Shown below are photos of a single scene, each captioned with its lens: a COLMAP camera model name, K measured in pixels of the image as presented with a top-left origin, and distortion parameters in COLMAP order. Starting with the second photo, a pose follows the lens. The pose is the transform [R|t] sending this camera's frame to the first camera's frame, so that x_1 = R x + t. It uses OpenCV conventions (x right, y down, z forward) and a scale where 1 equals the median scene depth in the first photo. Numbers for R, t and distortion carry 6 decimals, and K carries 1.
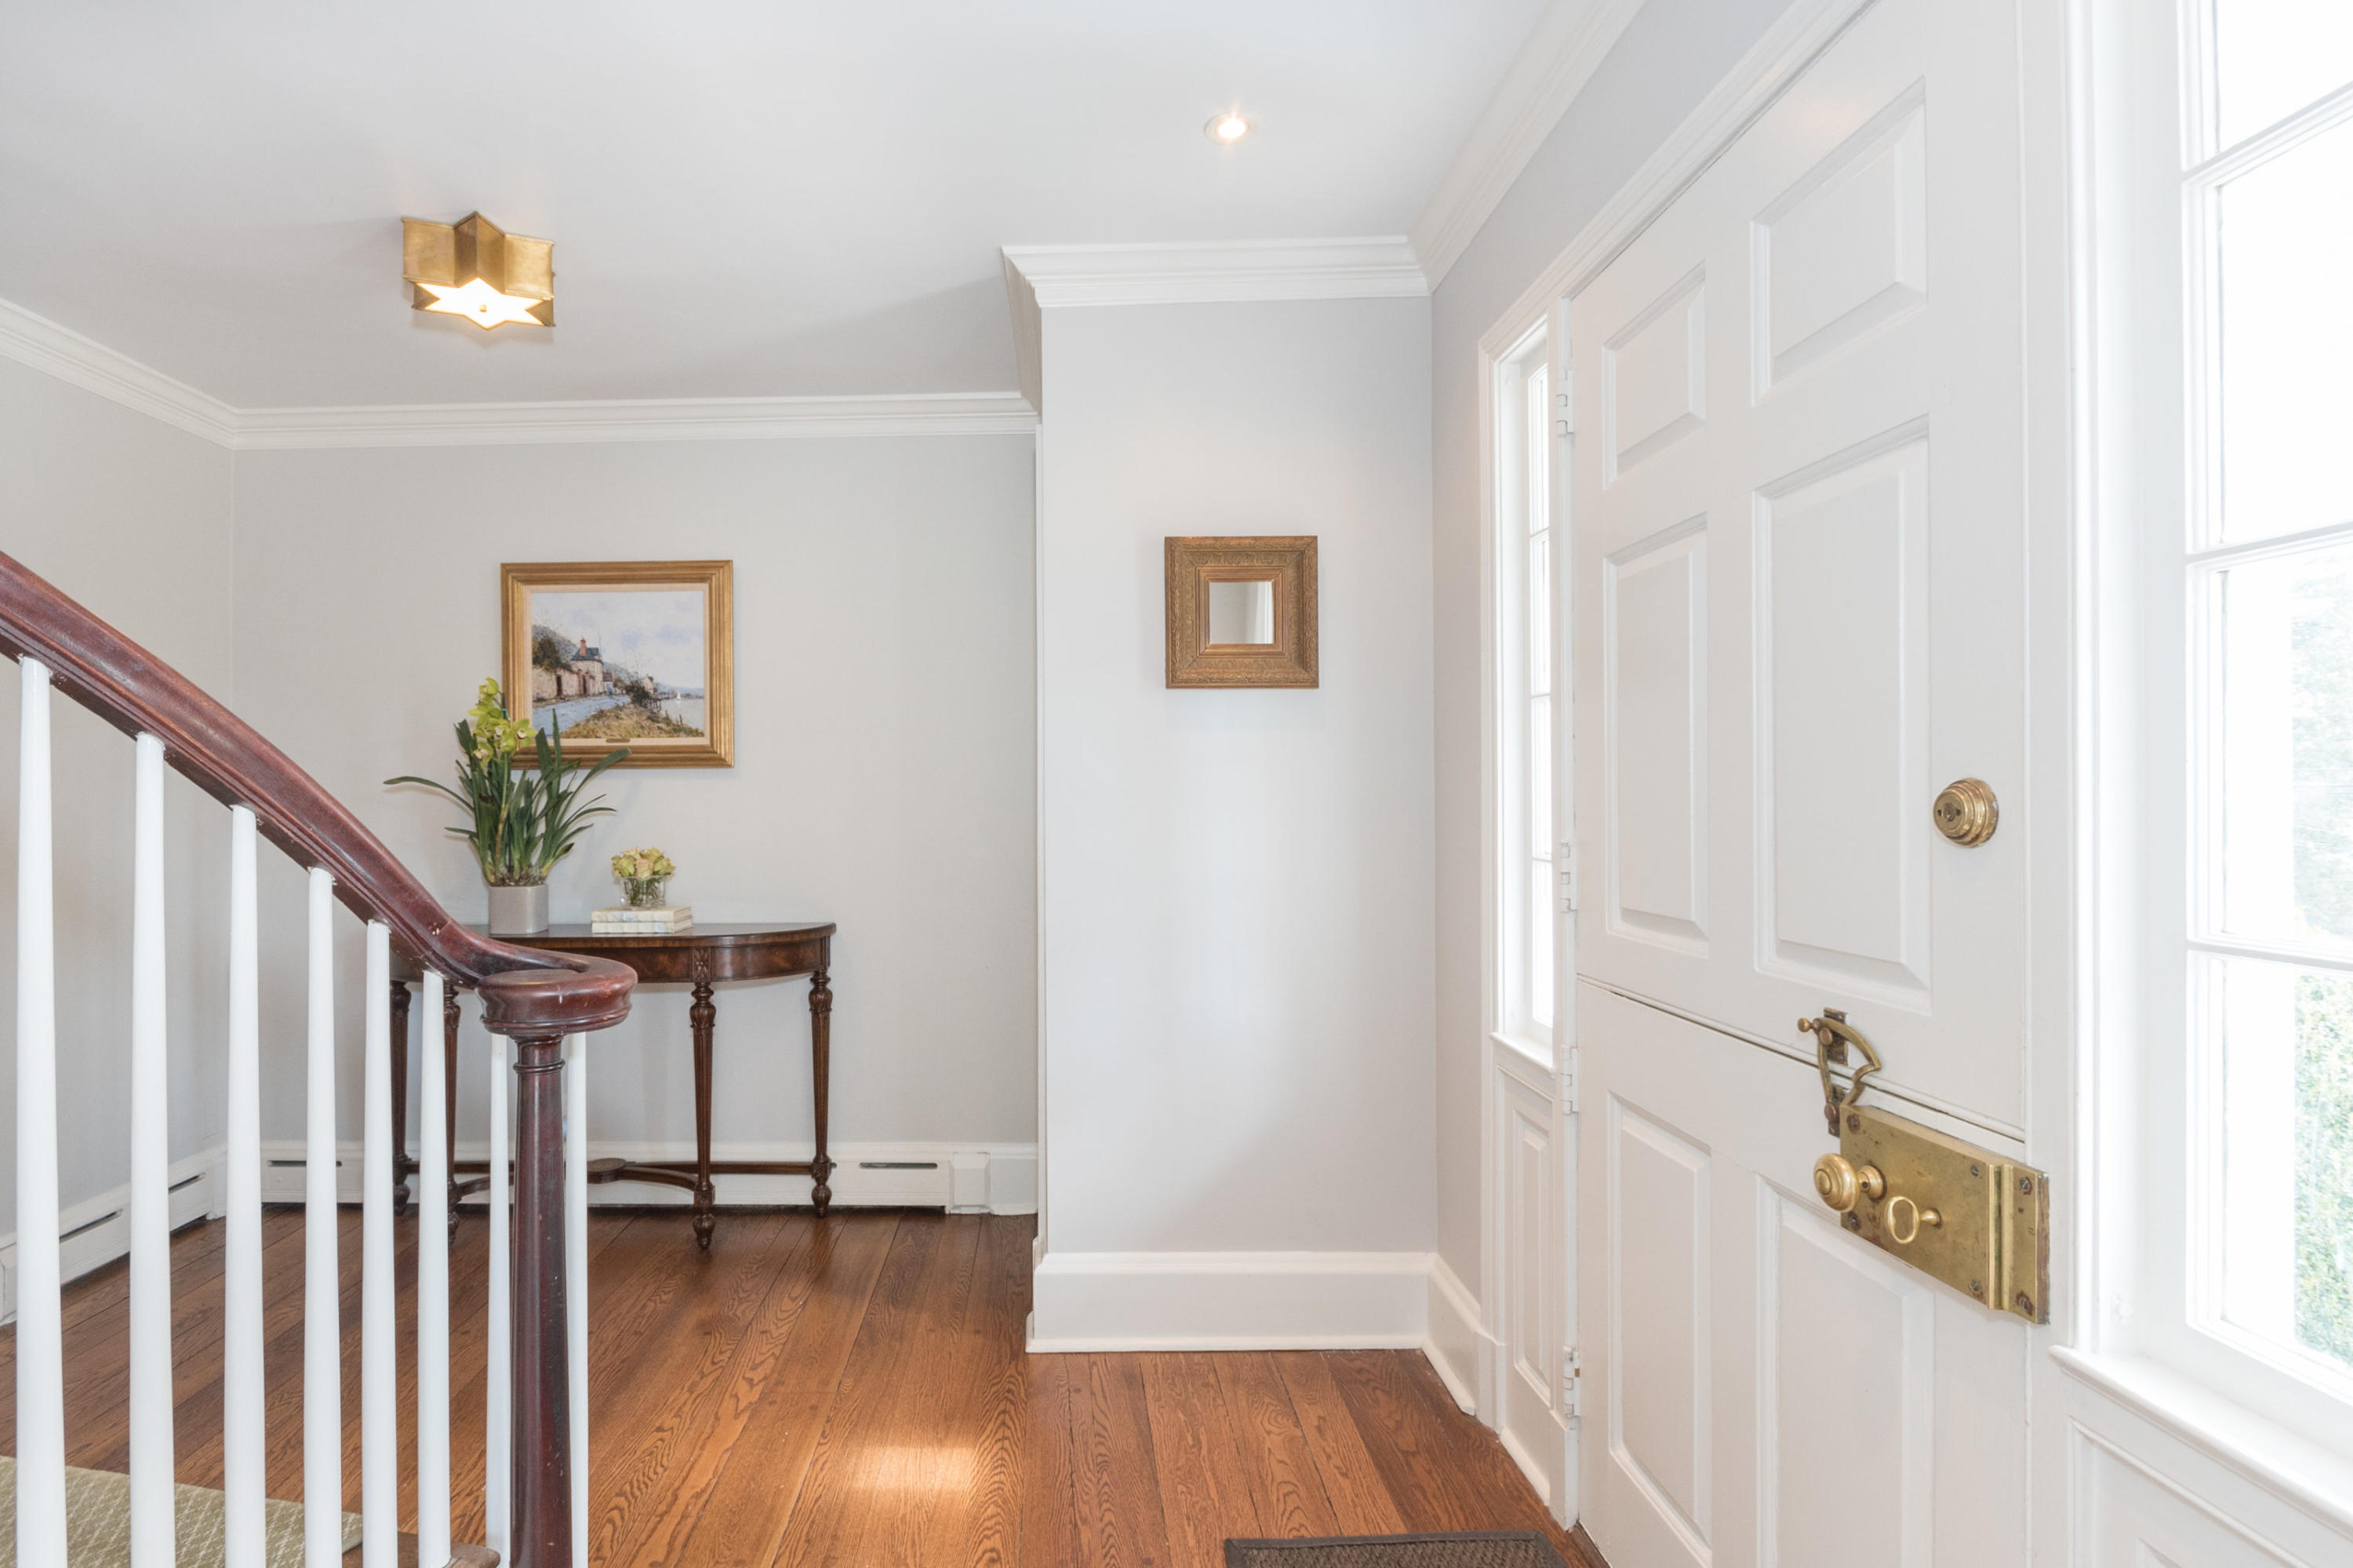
lens RADIAL K [[1258.0, 0, 1167.8], [0, 1258.0, 788.7], [0, 0, 1]] dist [0.001506, 0.000474]
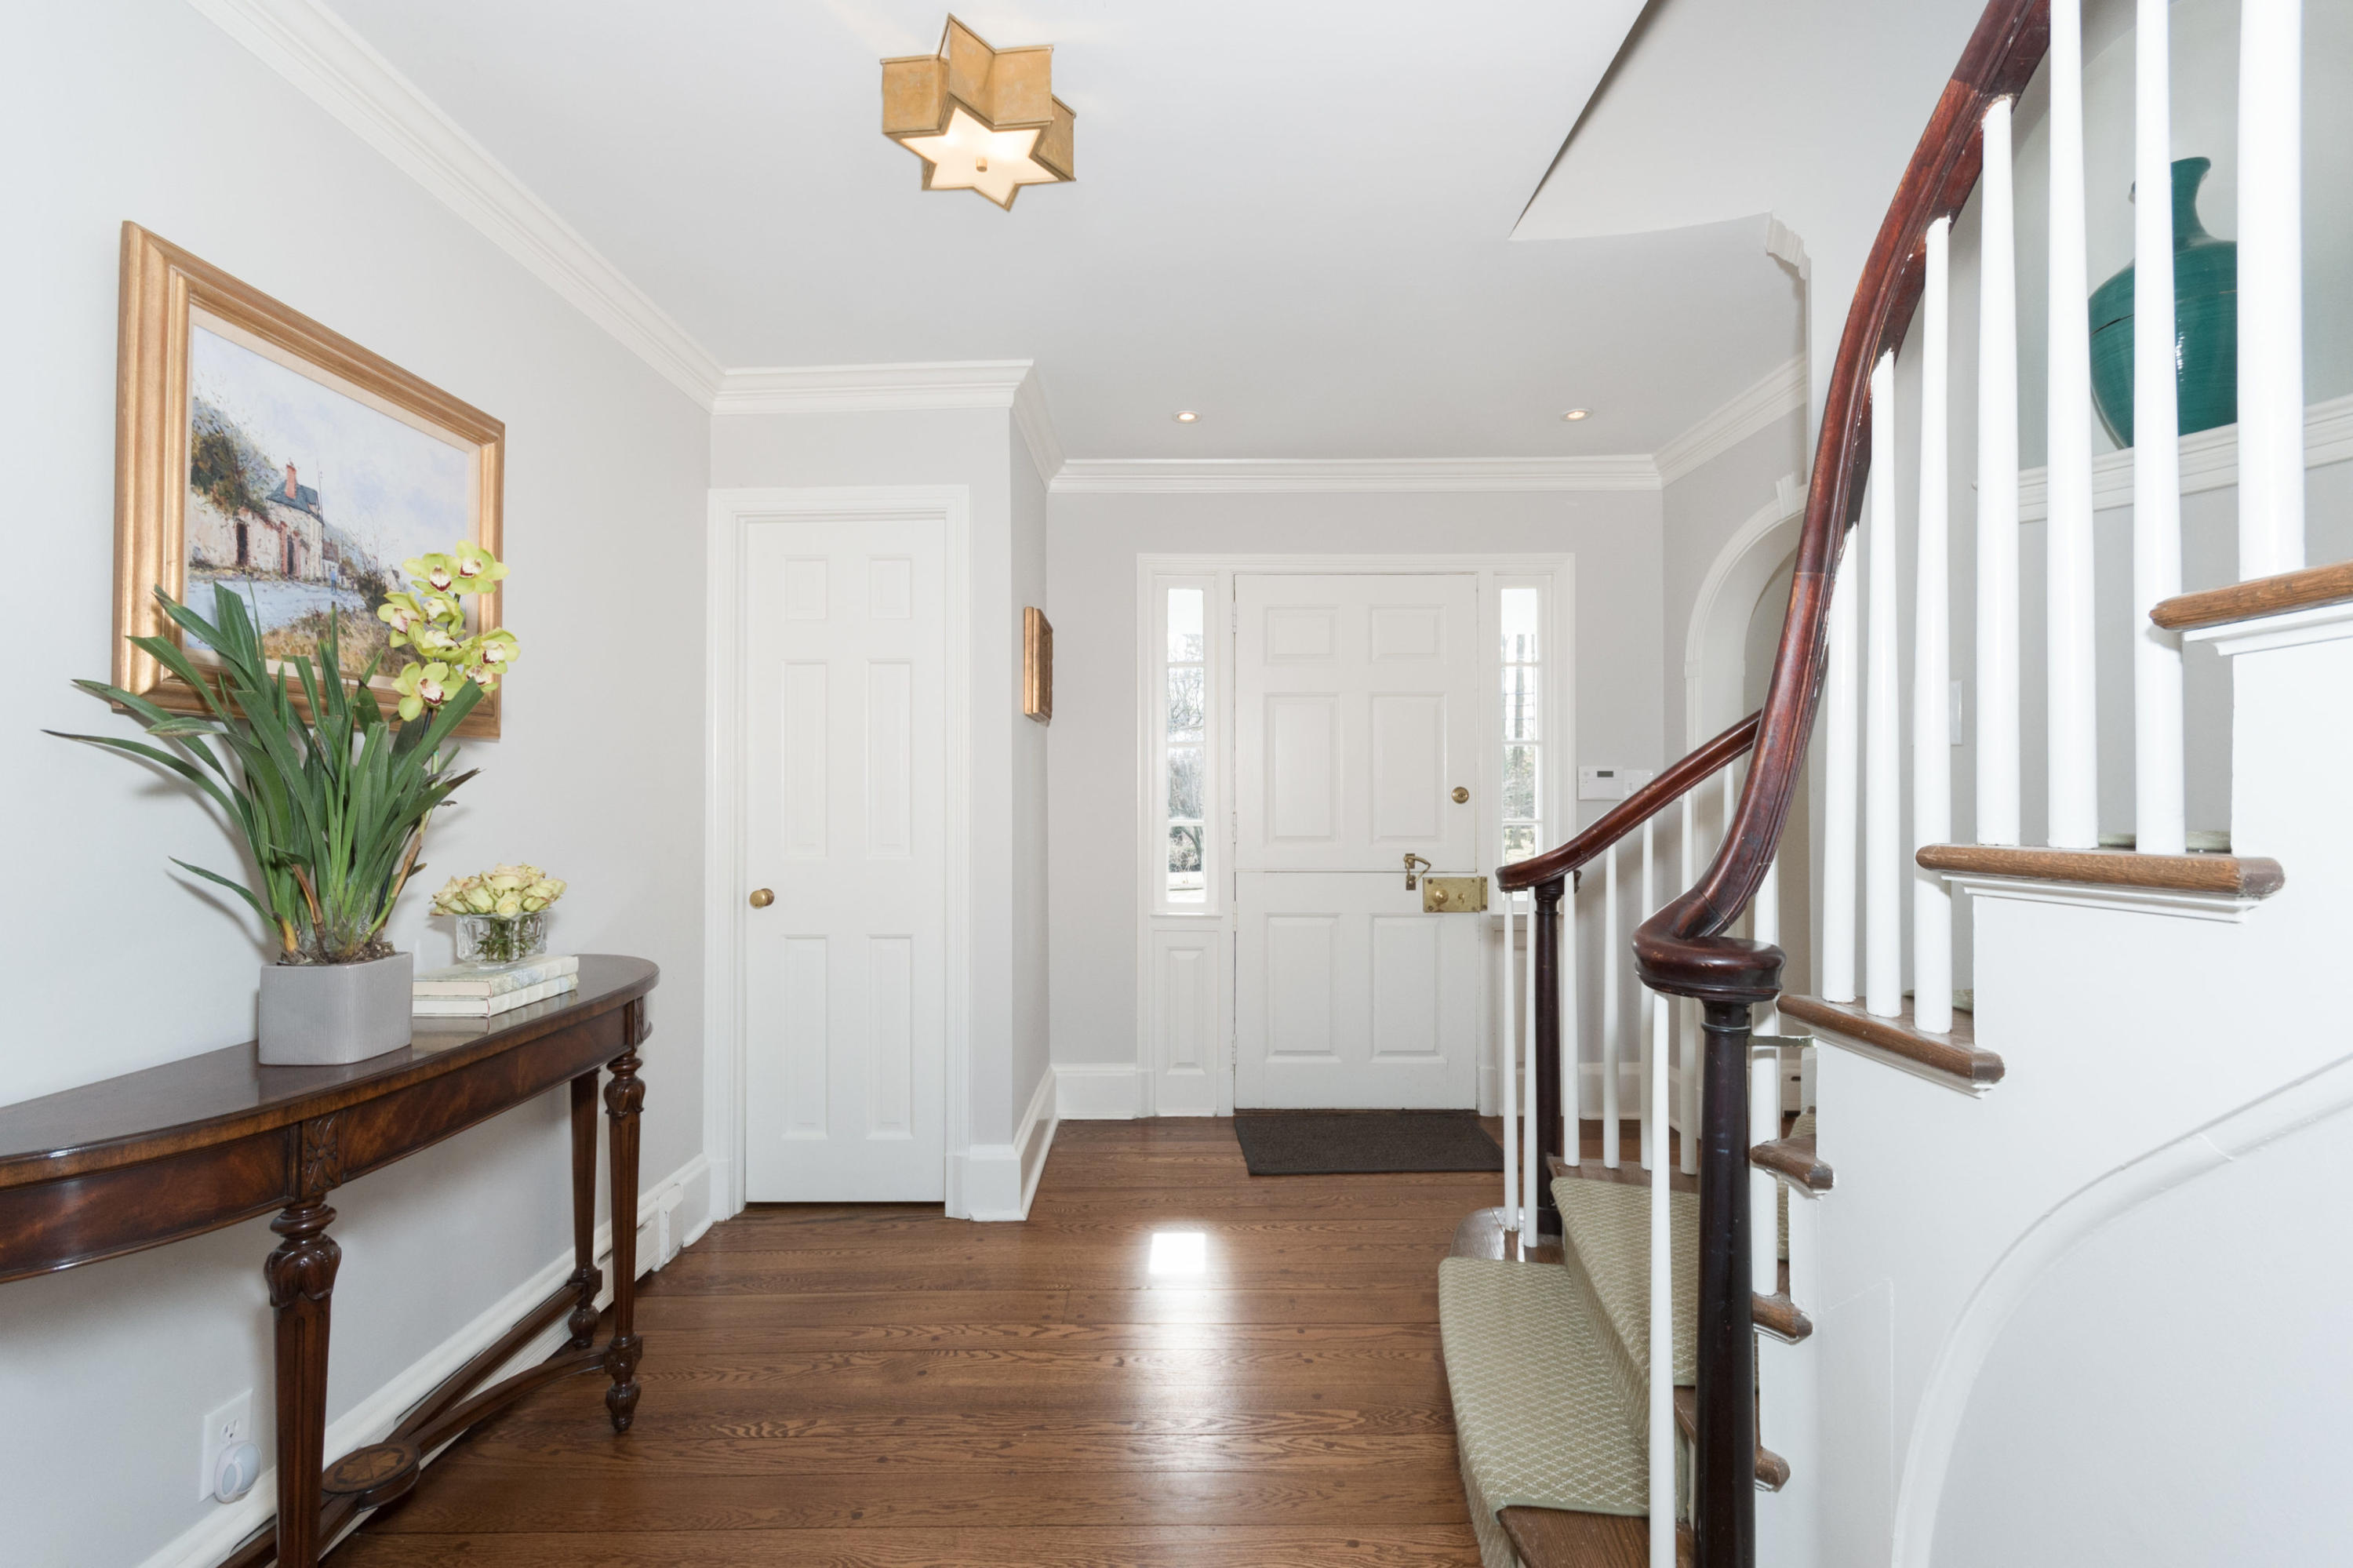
lens RADIAL K [[1028.8, 0, 1168.9], [0, 1028.8, 787.5], [0, 0, 1]] dist [0.001571, 0.000824]
pose [[-0.019276, 0.012075, 0.999741, -0.879736], [-0.005324, 0.999912, -0.012180, 0.012799], [-0.999800, -0.005558, -0.019210, 0.658101]]
